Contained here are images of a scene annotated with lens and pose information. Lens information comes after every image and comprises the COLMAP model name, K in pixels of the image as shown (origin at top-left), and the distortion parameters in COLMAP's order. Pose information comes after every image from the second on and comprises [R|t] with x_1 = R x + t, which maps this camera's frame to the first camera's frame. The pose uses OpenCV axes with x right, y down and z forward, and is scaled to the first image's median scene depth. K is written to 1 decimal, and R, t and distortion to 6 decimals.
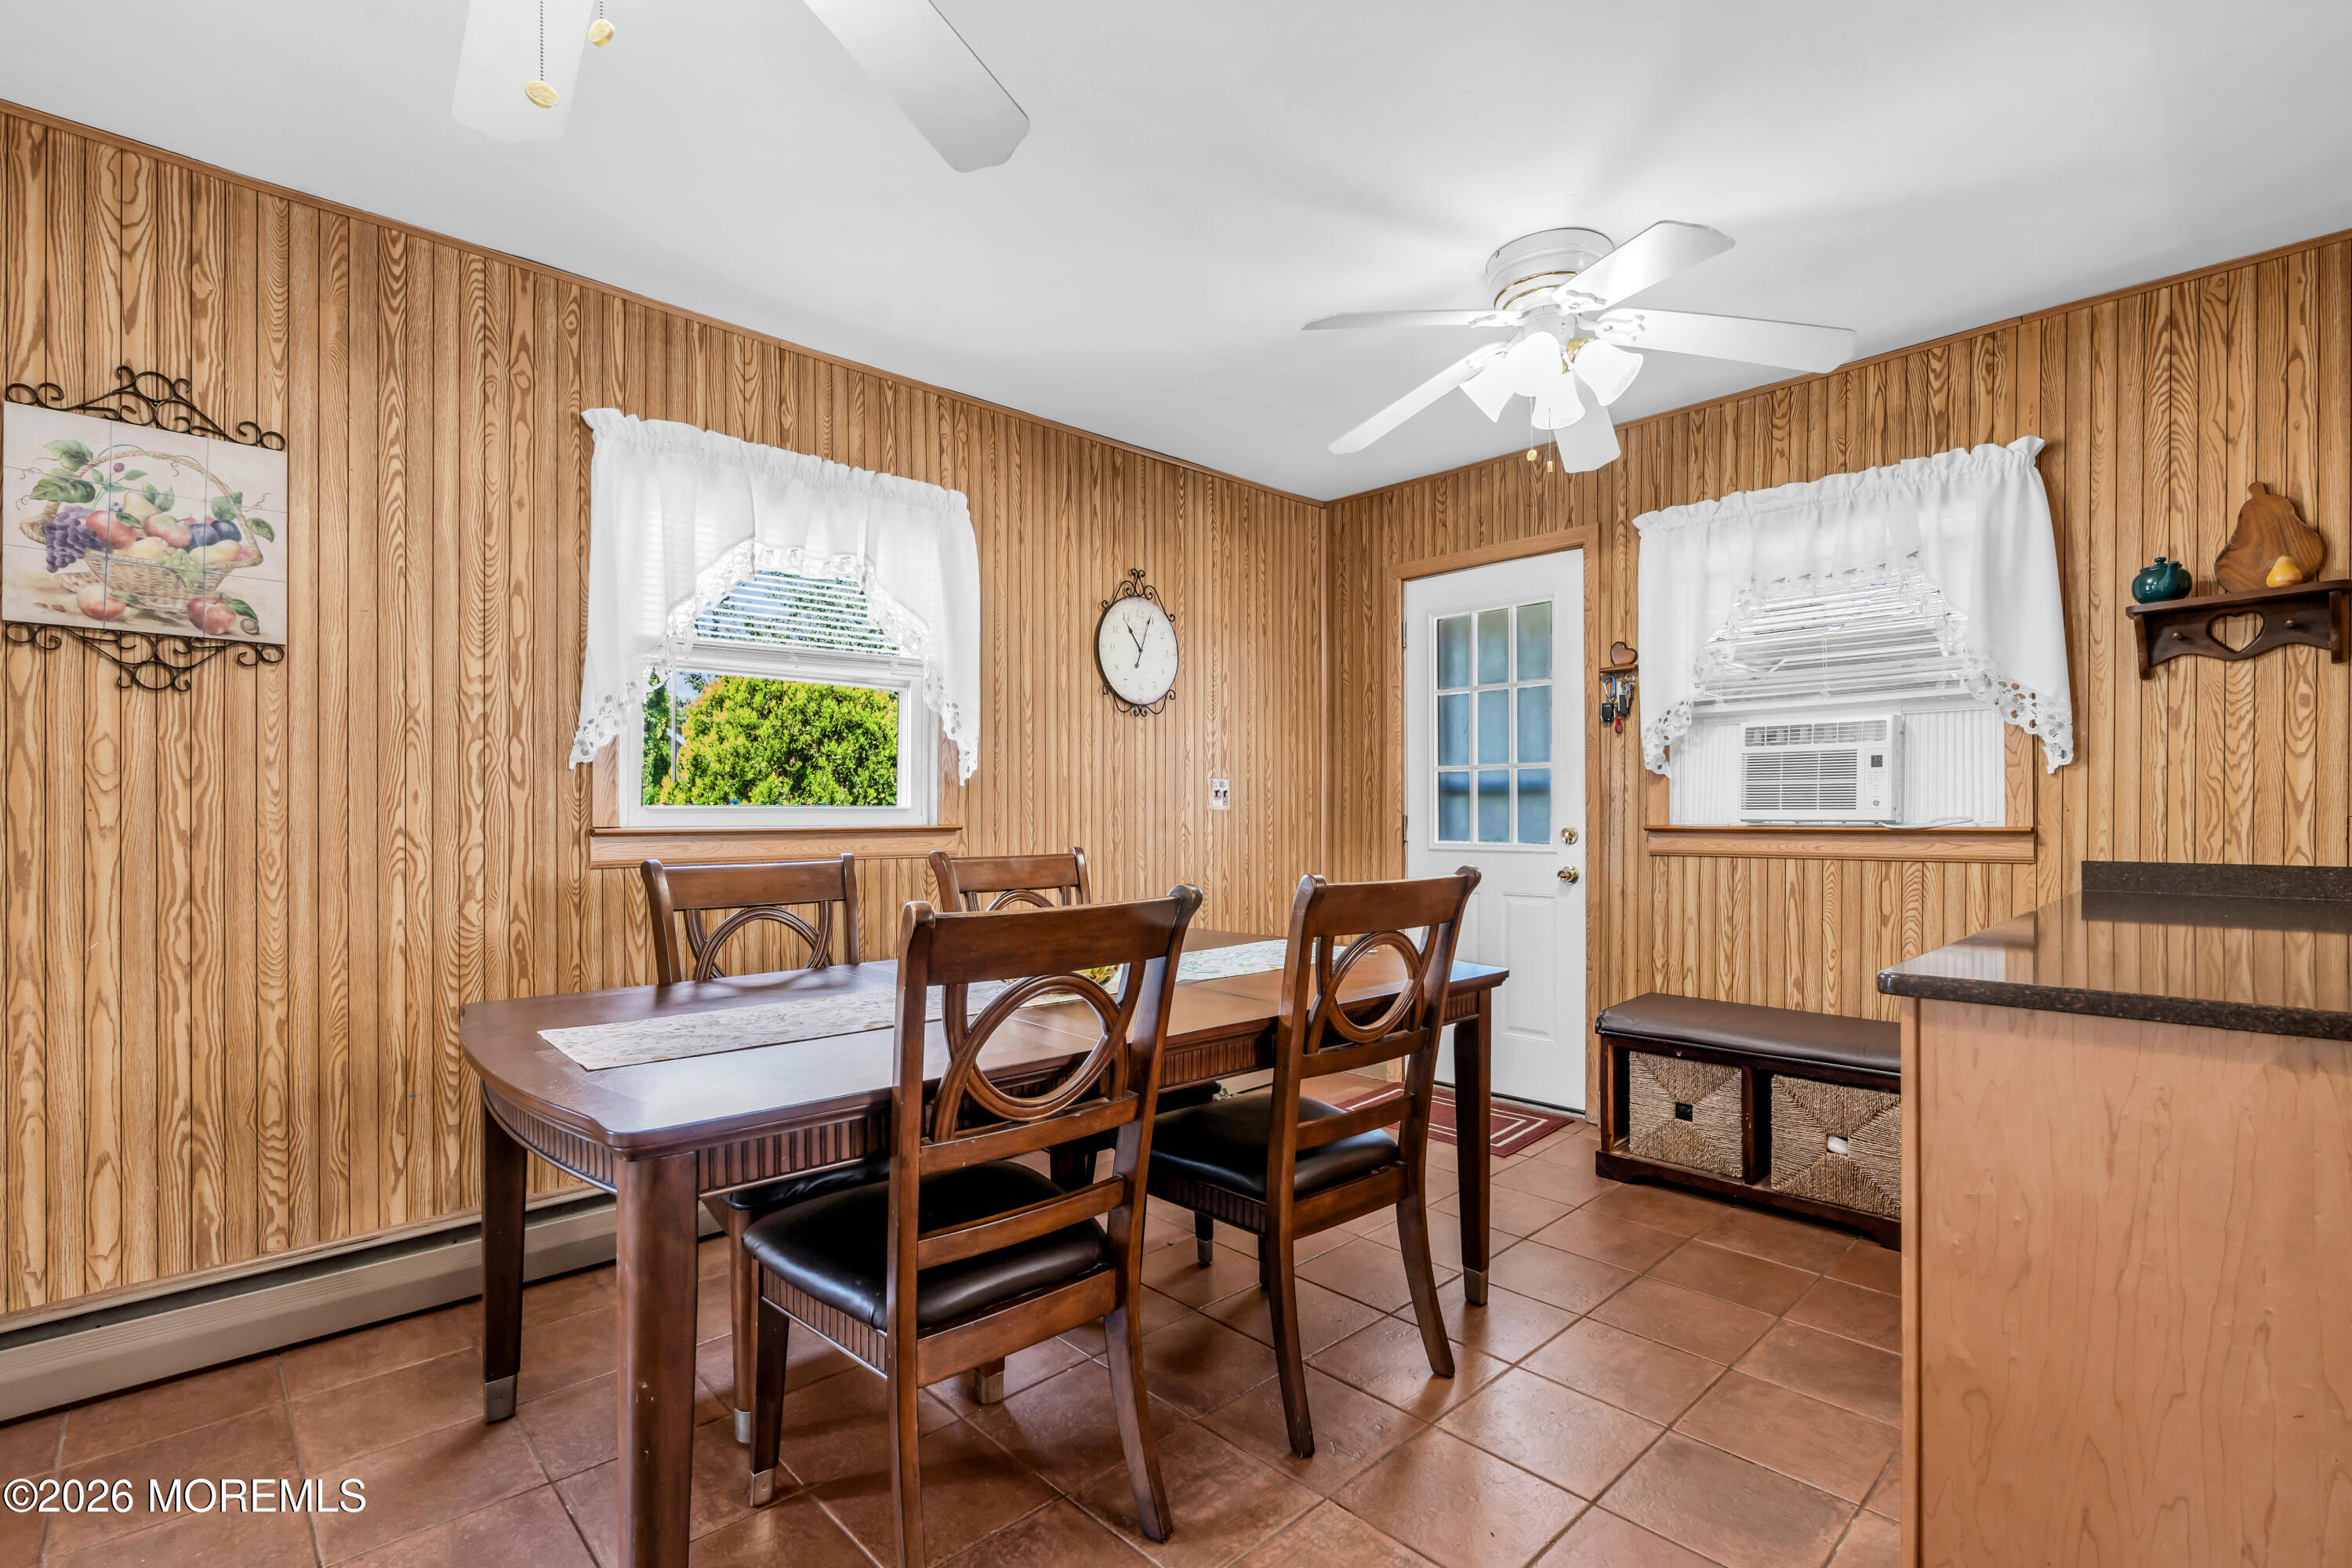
lens RADIAL K [[1067.2, 0, 1164.8], [0, 1067.2, 806.8], [0, 0, 1]] dist [0.009718, -0.002567]
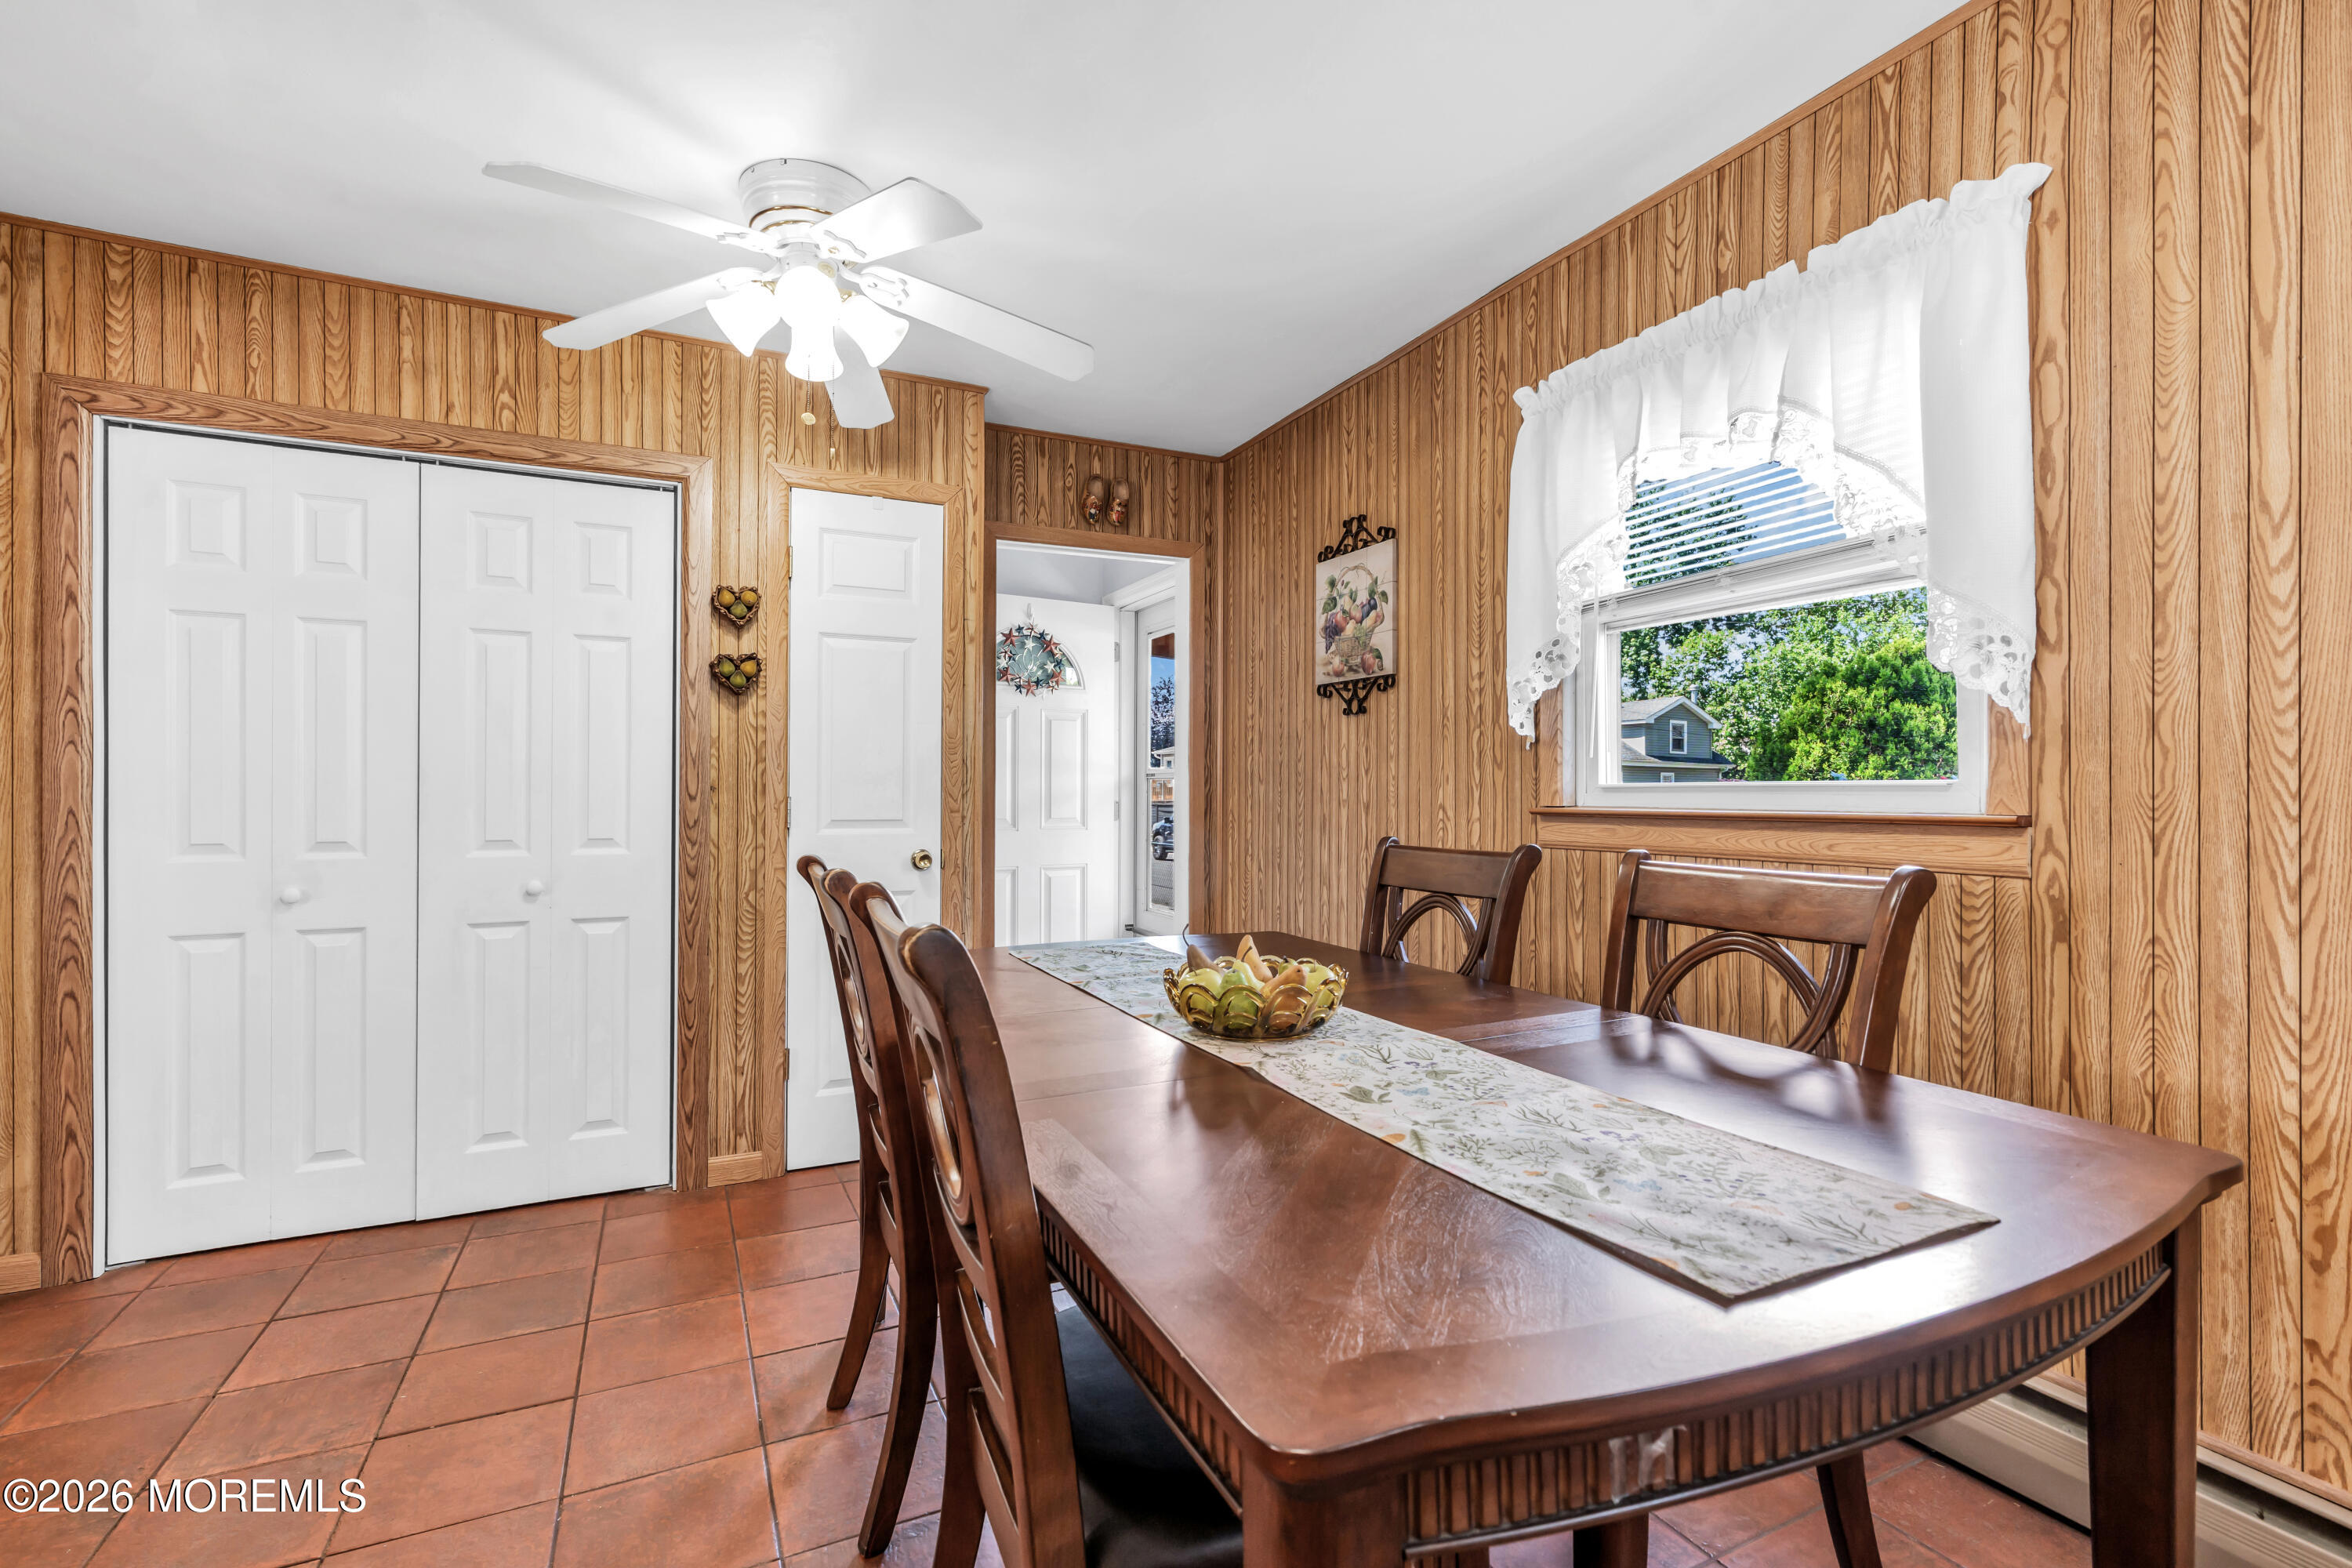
lens RADIAL K [[1067.2, 0, 1175.6], [0, 1067.2, 789.8], [0, 0, 1]] dist [0.009718, -0.002567]
pose [[-0.298033, 0.000539, -0.954555, 0.618882], [0.007479, 0.999970, -0.001771, 0.003657], [0.954526, -0.007666, -0.298029, 1.140063]]
